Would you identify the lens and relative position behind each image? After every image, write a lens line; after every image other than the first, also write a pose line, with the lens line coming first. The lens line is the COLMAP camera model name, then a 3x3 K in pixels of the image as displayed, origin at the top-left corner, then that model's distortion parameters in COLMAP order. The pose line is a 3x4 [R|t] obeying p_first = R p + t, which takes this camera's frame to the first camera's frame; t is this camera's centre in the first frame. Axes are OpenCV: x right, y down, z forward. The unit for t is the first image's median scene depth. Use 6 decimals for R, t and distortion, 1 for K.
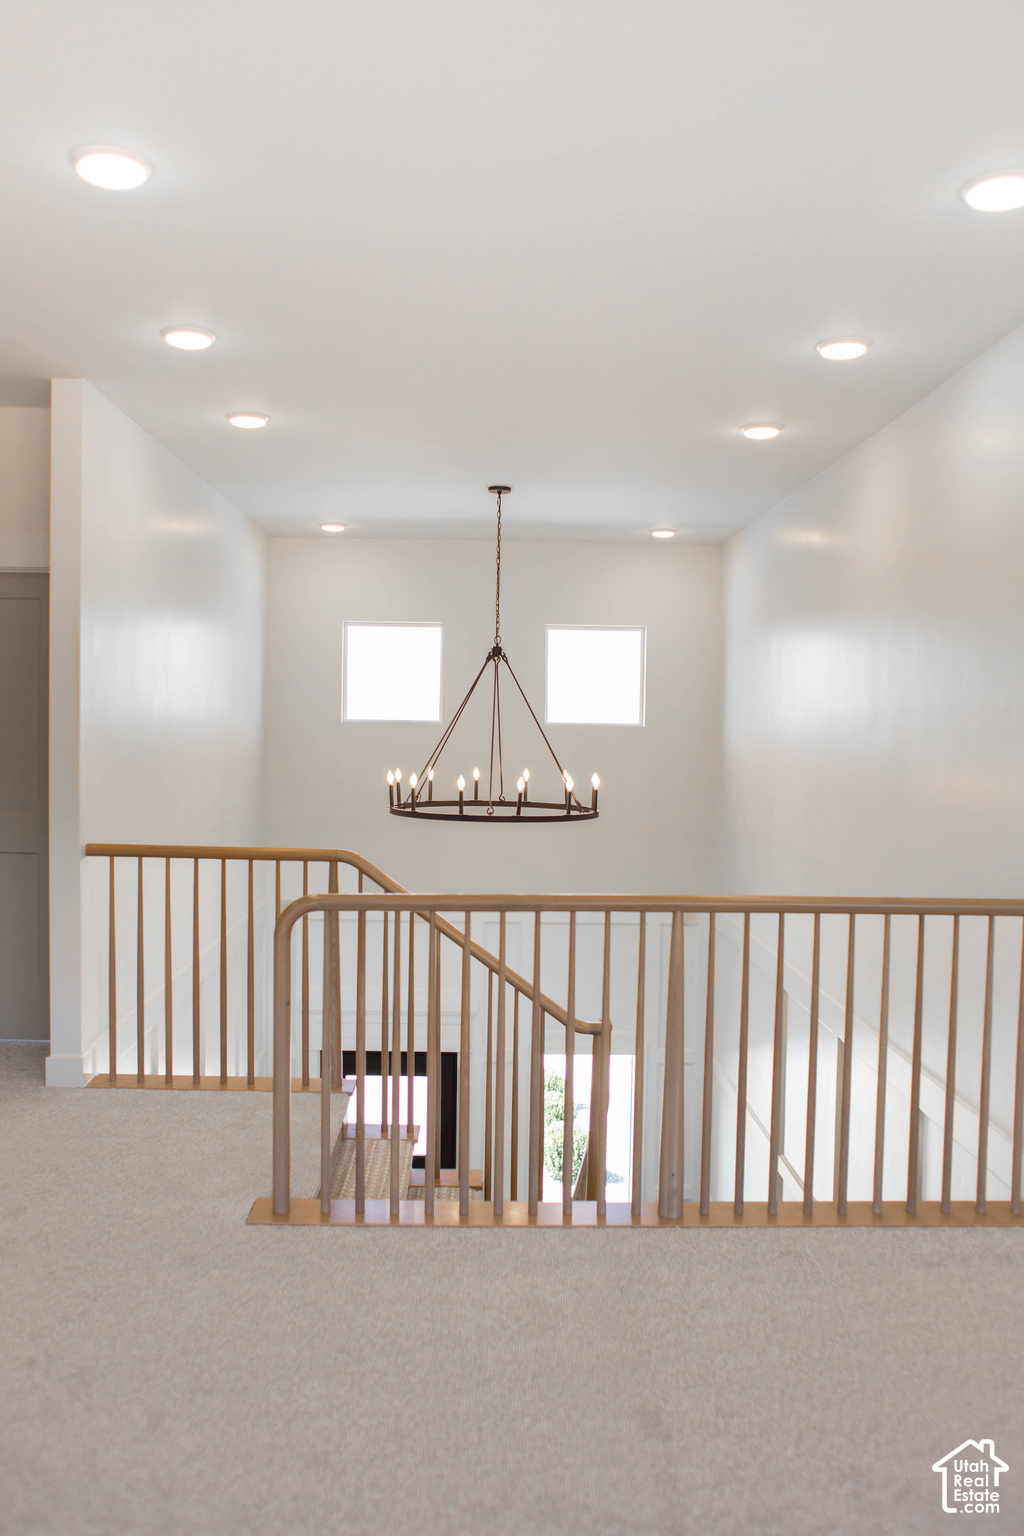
lens RADIAL K [[1238.6, 0, 512.0], [0, 1238.6, 768.0], [0, 0, 1]] dist [-0.108569, 0.143903]
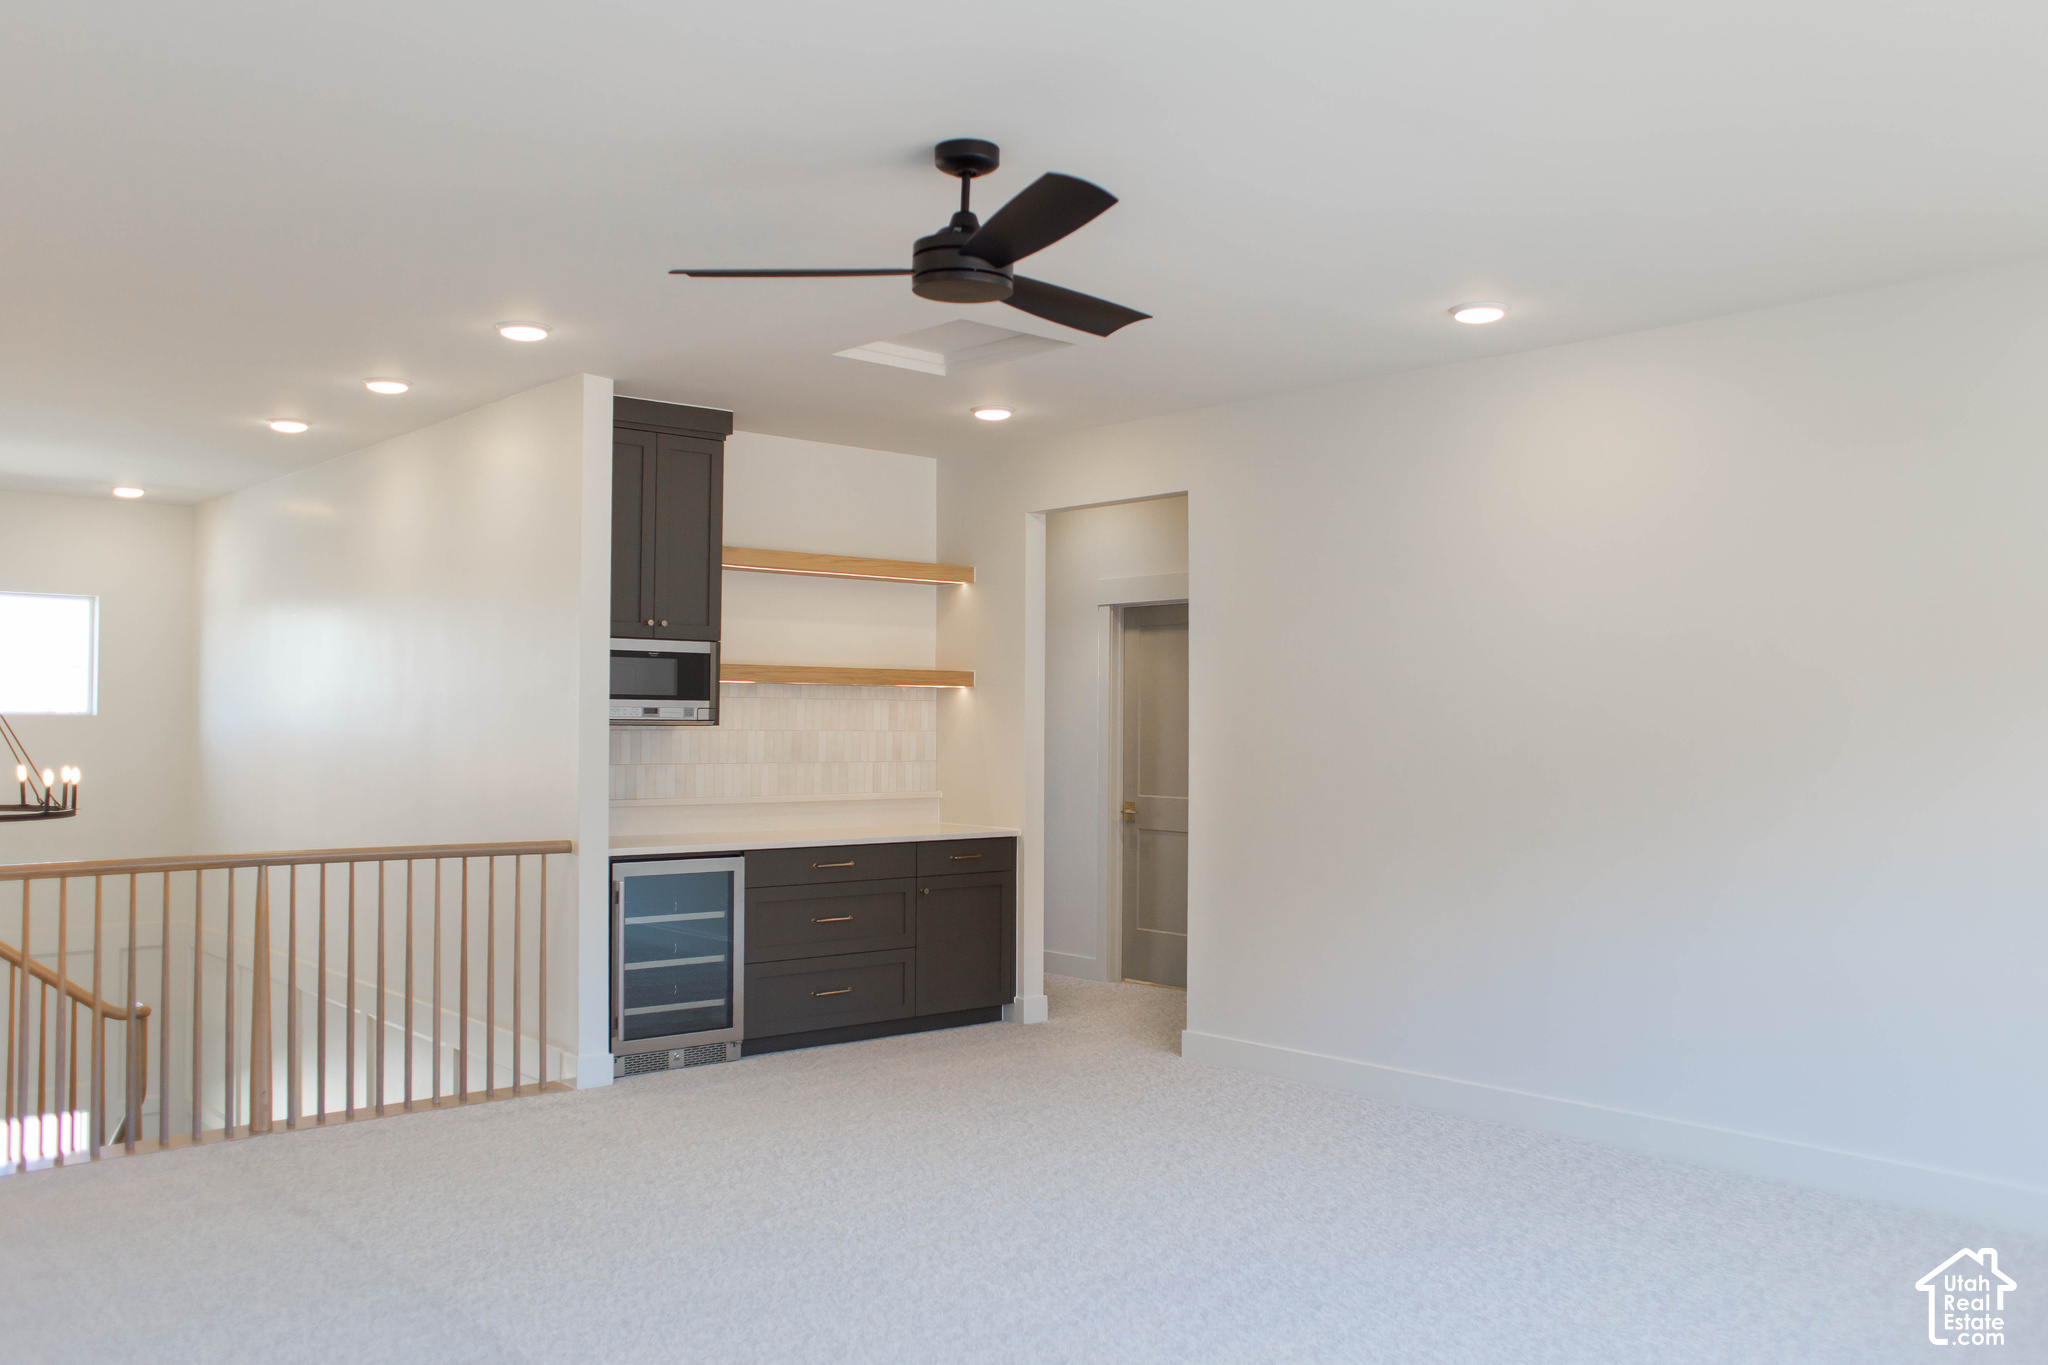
lens RADIAL K [[1651.4, 0, 1024.0], [0, 1651.4, 682.5], [0, 0, 1]] dist [-0.108569, 0.143903]
pose [[0.770022, 0.000194, 0.638017, -0.153712], [0.033711, 0.998591, -0.040990, 0.015264], [-0.637126, 0.053071, 0.768930, -0.348697]]
